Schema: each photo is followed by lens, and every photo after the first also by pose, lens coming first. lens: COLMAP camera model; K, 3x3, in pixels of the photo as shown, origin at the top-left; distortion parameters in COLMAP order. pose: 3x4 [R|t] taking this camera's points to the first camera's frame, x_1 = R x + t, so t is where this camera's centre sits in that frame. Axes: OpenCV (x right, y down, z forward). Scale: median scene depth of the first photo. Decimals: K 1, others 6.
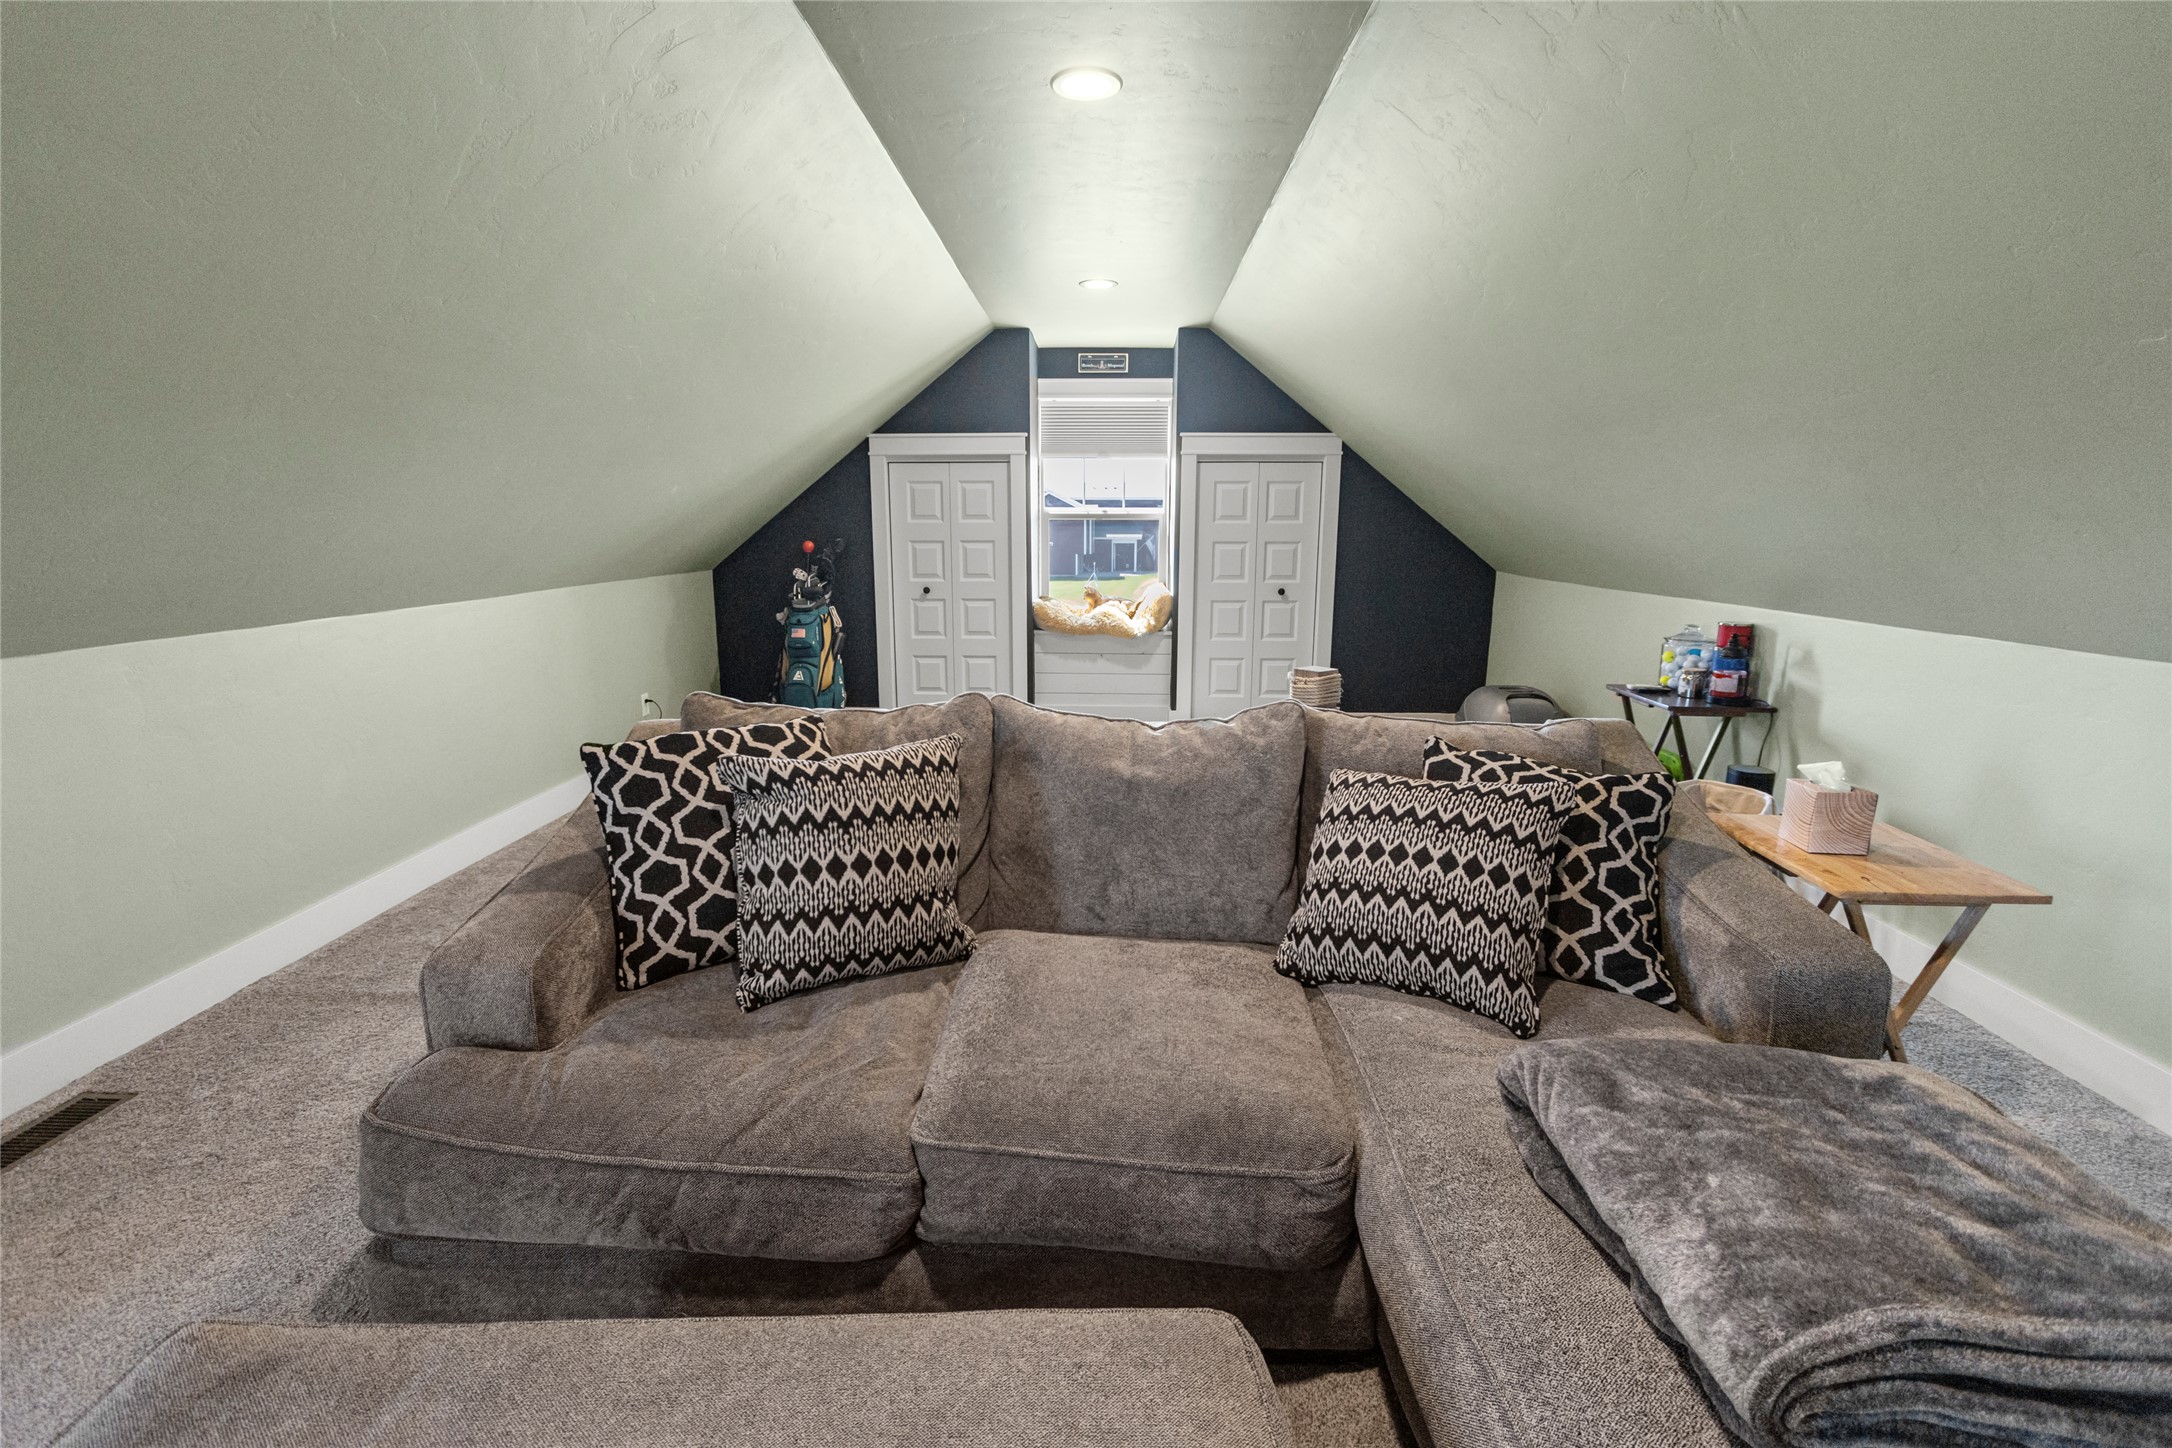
lens RADIAL K [[992.3, 0, 1083.3], [0, 992.3, 719.0], [0, 0, 1]] dist [0.011496, -0.000221]
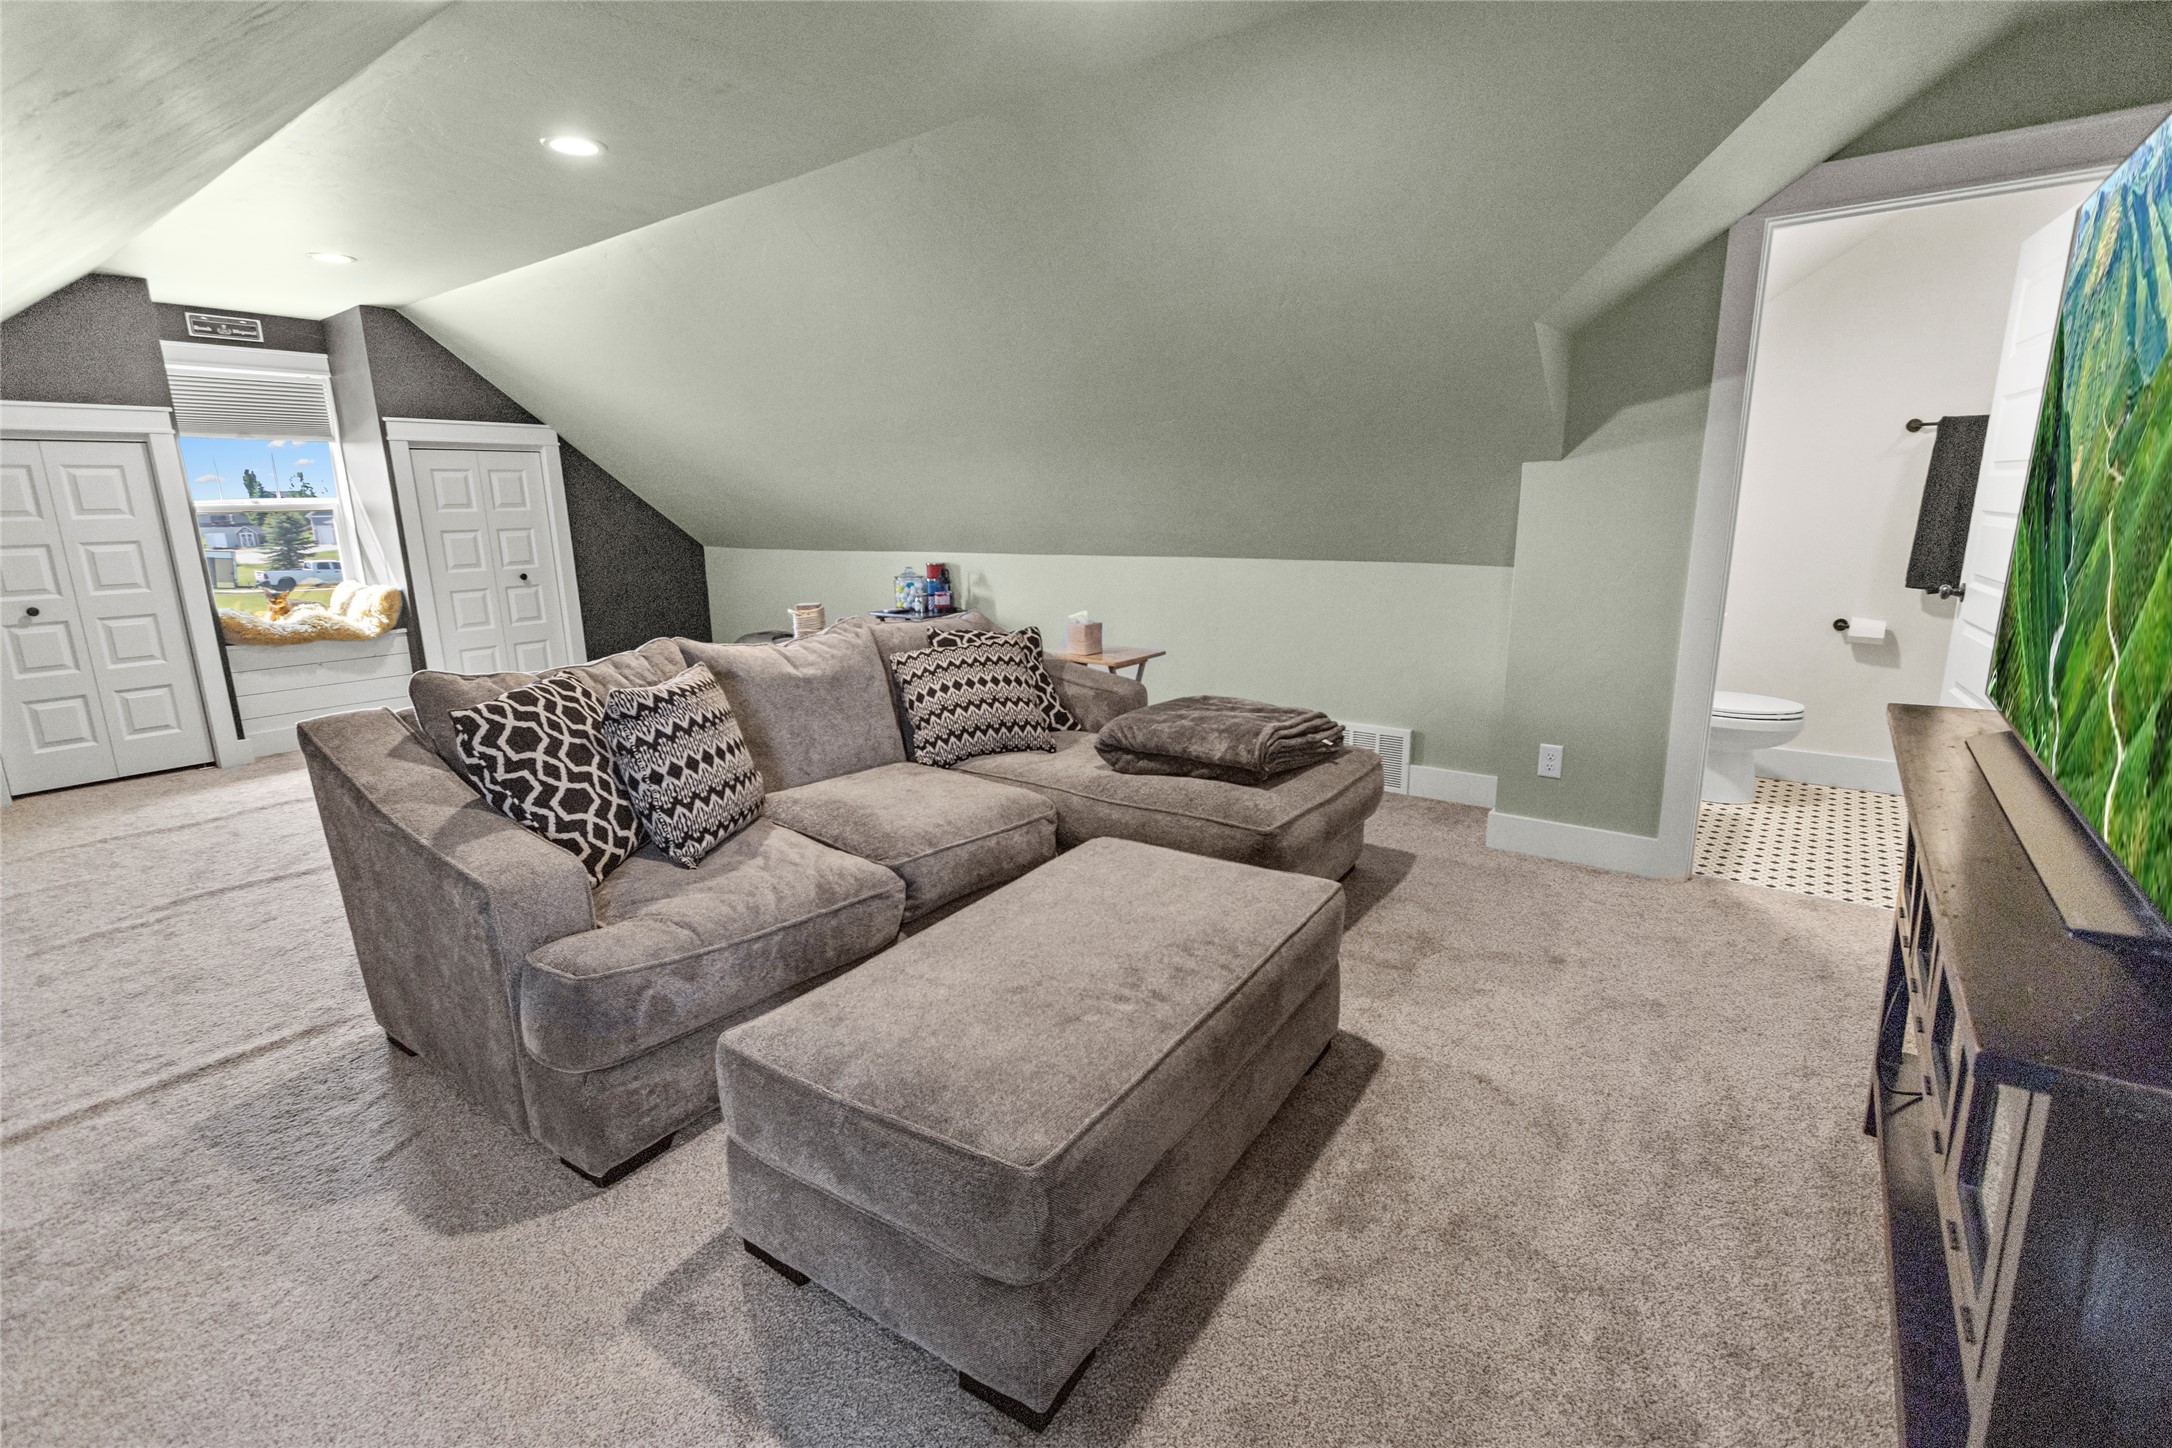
lens RADIAL K [[992.3, 0, 1085.1], [0, 992.3, 718.0], [0, 0, 1]] dist [0.011496, -0.000221]
pose [[0.567936, -0.192447, 0.800258, -0.541876], [0.184329, 0.977324, 0.104211, 0.025946], [-0.802166, 0.088326, 0.590532, -0.118470]]
